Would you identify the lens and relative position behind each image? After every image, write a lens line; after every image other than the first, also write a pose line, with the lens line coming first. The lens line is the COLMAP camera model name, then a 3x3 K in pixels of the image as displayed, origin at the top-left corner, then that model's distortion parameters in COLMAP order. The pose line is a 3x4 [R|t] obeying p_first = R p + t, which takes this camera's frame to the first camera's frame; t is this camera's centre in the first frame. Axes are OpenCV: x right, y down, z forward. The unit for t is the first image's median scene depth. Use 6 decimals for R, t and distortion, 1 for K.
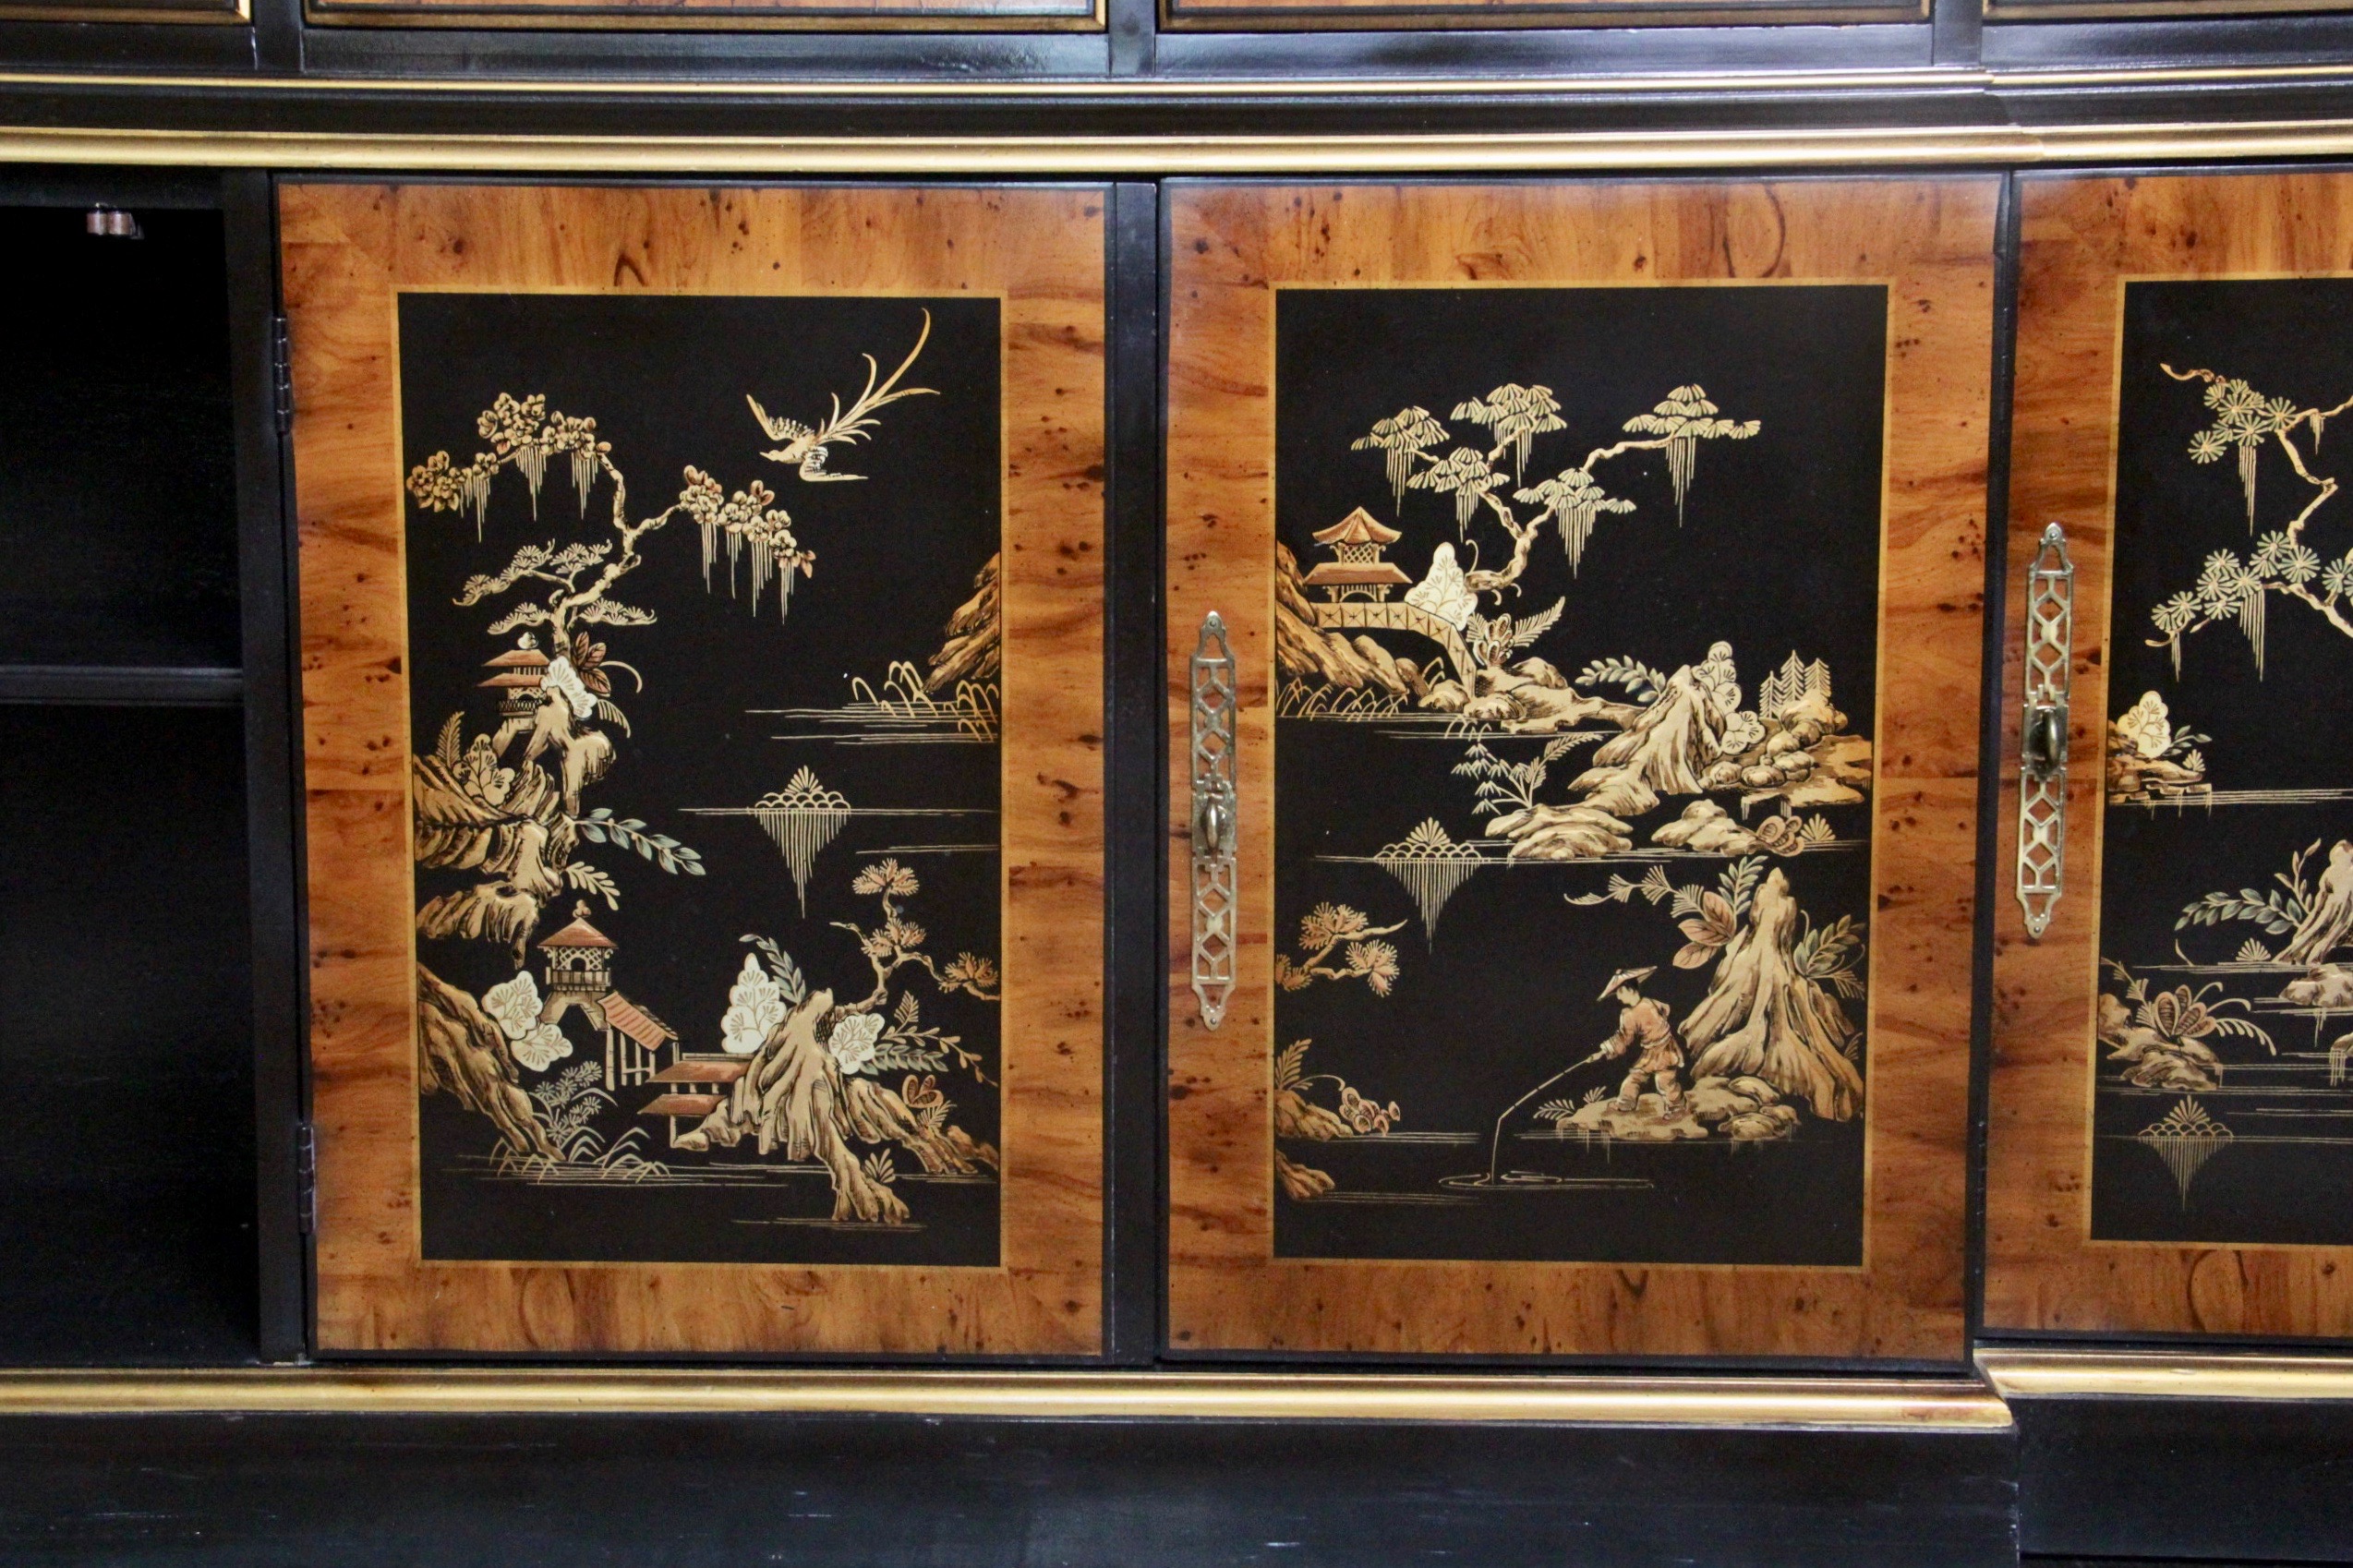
lens RADIAL K [[4172.1, 0, 1157.9], [0, 4172.1, 793.7], [0, 0, 1]] dist [0.261457, 0.000000]
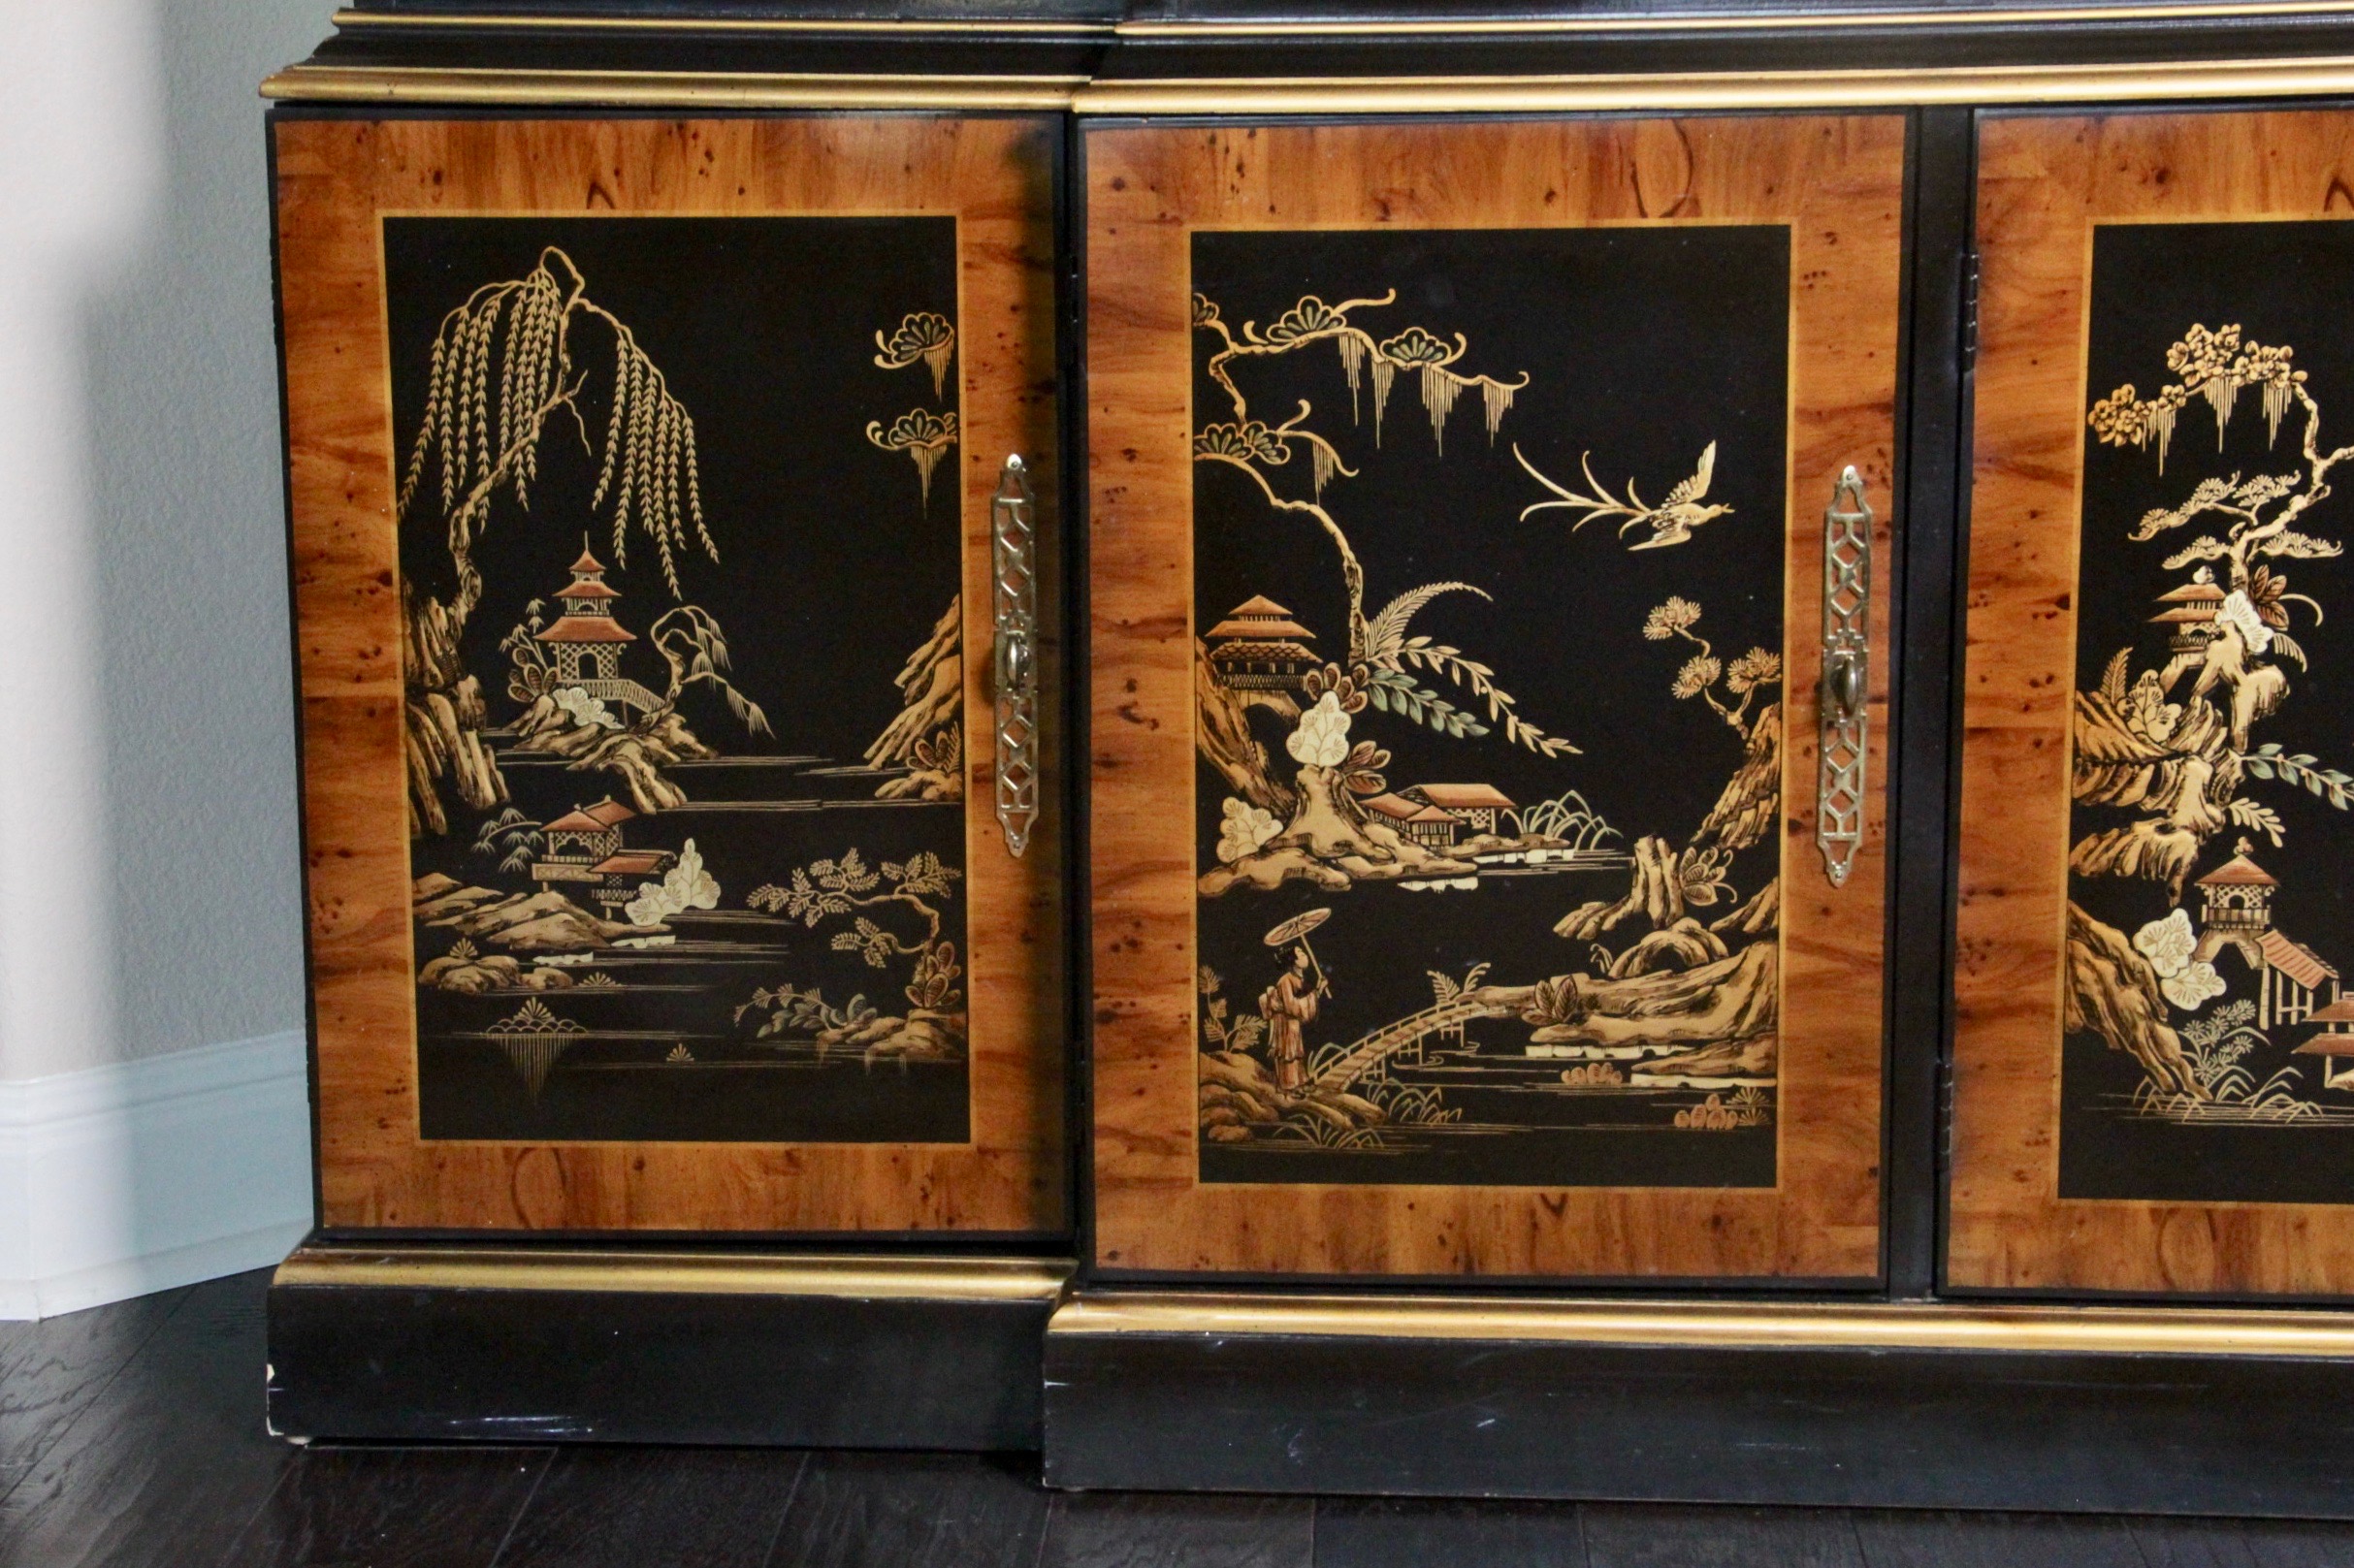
lens RADIAL K [[4150.9, 0, 1185.1], [0, 4150.9, 775.5], [0, 0, 1]] dist [0.219715, 0.000000]
pose [[0.999966, -0.008264, -0.000343, -0.386545], [0.008268, 0.999874, 0.013547, -0.004565], [0.000231, -0.013549, 0.999908, 0.010312]]
